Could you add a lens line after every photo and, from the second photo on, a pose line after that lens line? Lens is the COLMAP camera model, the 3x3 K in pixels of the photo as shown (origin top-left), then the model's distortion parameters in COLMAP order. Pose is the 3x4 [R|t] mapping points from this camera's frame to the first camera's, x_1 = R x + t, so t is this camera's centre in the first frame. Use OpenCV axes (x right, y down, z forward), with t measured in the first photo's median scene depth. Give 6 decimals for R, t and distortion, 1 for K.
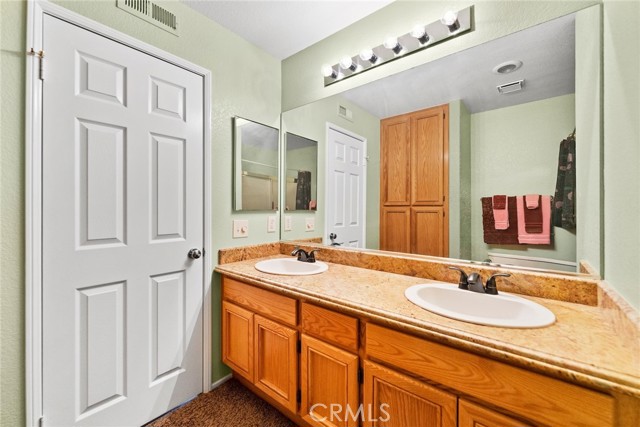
lens RADIAL K [[263.1, 0, 324.2], [0, 263.1, 210.4], [0, 0, 1]] dist [-0.000971, -0.000583]
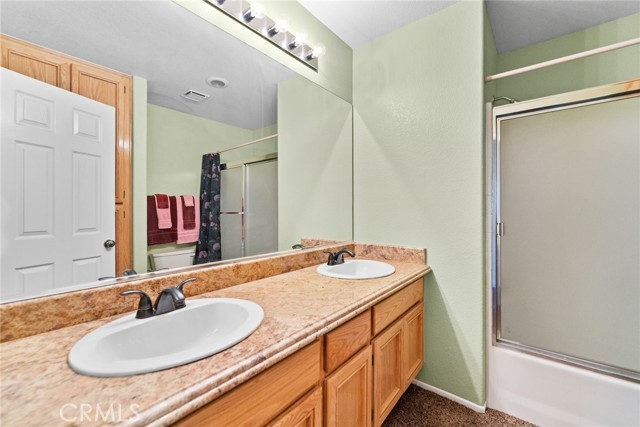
lens RADIAL K [[263.1, 0, 319.2], [0, 263.1, 210.5], [0, 0, 1]] dist [-0.000971, -0.000583]
pose [[0.003718, -0.000604, 0.999993, -0.367512], [0.003637, 0.999993, 0.000590, 0.006809], [-0.999986, 0.003635, 0.003720, 0.476068]]
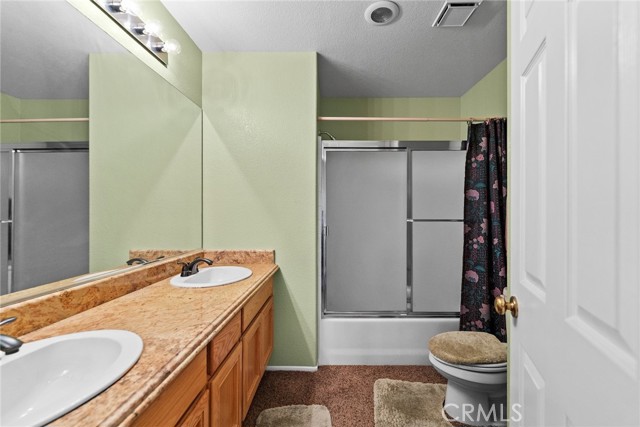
lens RADIAL K [[263.1, 0, 330.5], [0, 263.1, 211.2], [0, 0, 1]] dist [-0.000971, -0.000583]
pose [[-0.623054, 0.004500, 0.782166, -0.411435], [0.001533, 0.999989, -0.004533, -0.006287], [-0.782178, -0.001625, -0.623053, 0.561981]]
